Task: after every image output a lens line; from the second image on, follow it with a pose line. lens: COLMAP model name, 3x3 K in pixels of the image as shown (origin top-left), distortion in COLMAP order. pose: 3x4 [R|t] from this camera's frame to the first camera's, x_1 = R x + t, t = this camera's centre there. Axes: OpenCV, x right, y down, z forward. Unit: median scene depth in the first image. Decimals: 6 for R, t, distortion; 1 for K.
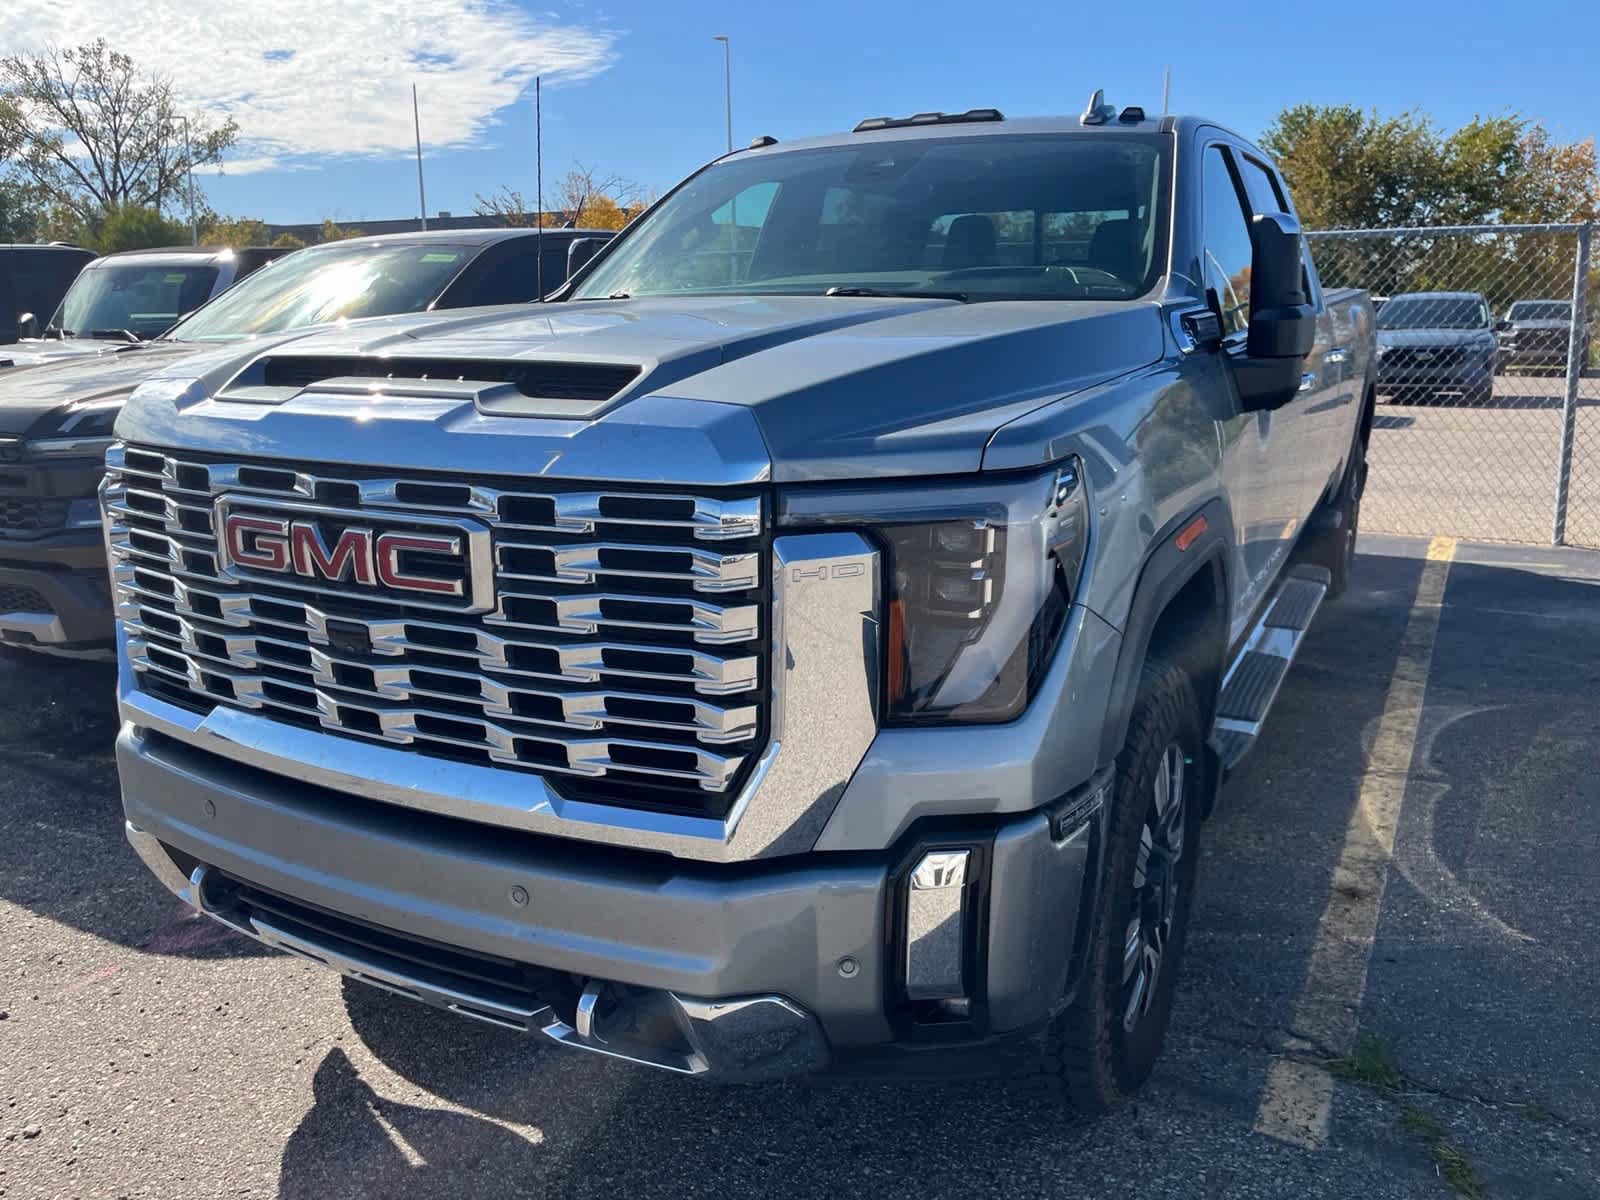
lens RADIAL K [[1196.3, 0, 776.9], [0, 1196.3, 559.7], [0, 0, 1]] dist [0.080817, -0.117152]
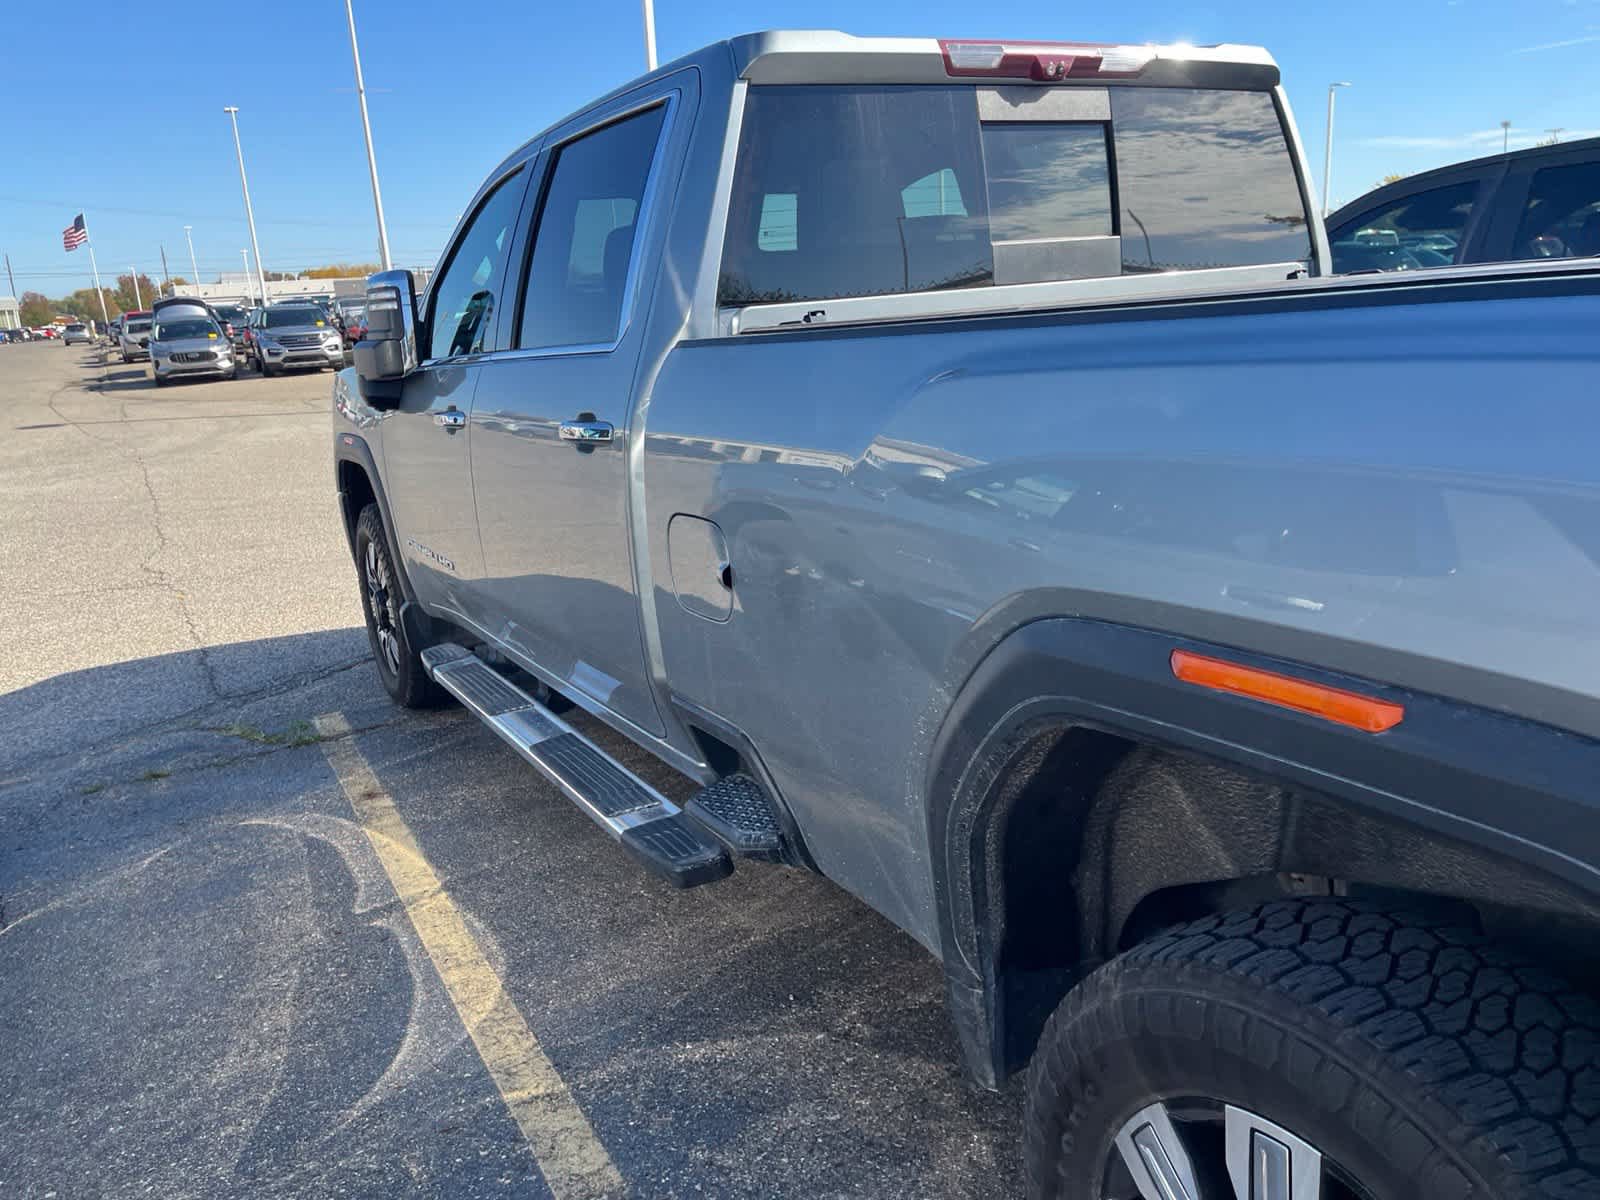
lens RADIAL K [[1221.0, 0, 782.4], [0, 1221.0, 617.0], [0, 0, 1]] dist [0.077114, -0.117264]
pose [[-0.524321, 0.251150, -0.813641, 1.325696], [-0.101325, 0.930324, 0.352462, -0.435575], [0.845471, 0.267246, -0.462341, 2.016870]]
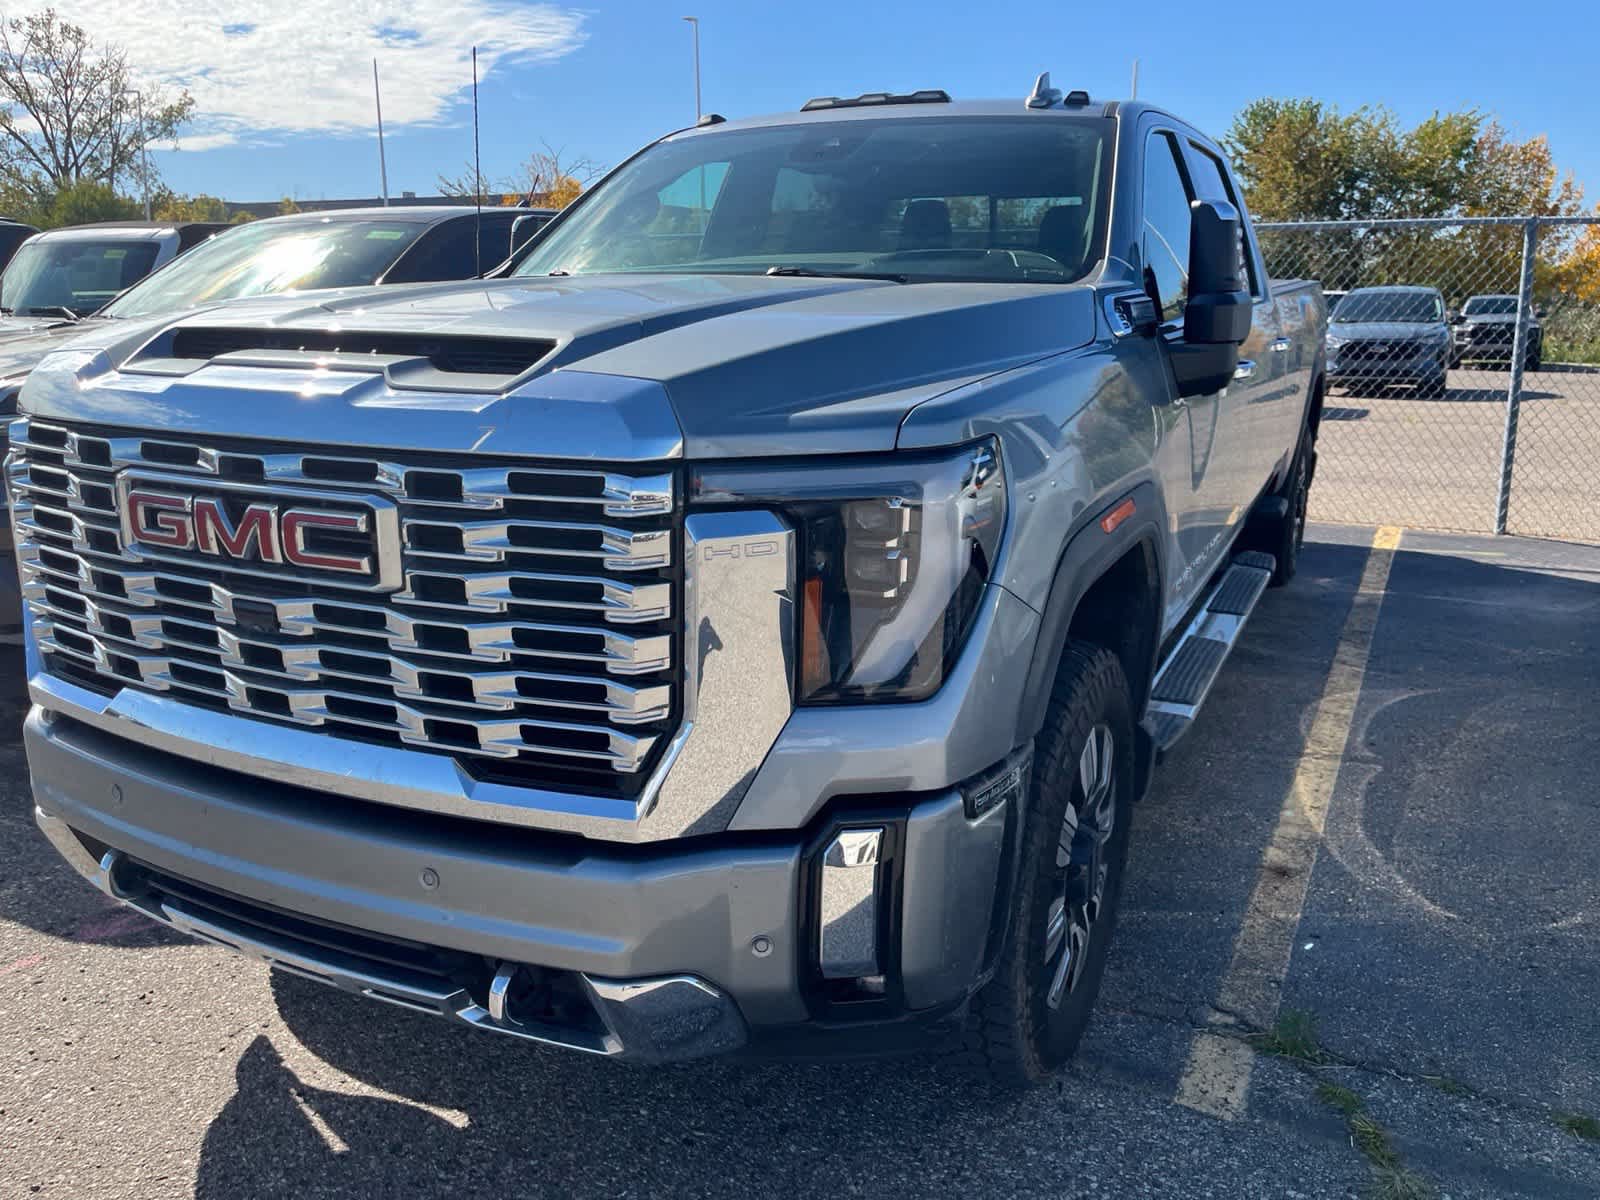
lens RADIAL K [[1198.2, 0, 797.6], [0, 1198.2, 573.3], [0, 0, 1]] dist [0.073980, -0.109339]
pose [[0.999142, 0.002657, 0.041329, 0.024867], [-0.003514, 0.999780, 0.020674, 0.004399], [-0.041265, -0.020802, 0.998932, 0.003679]]
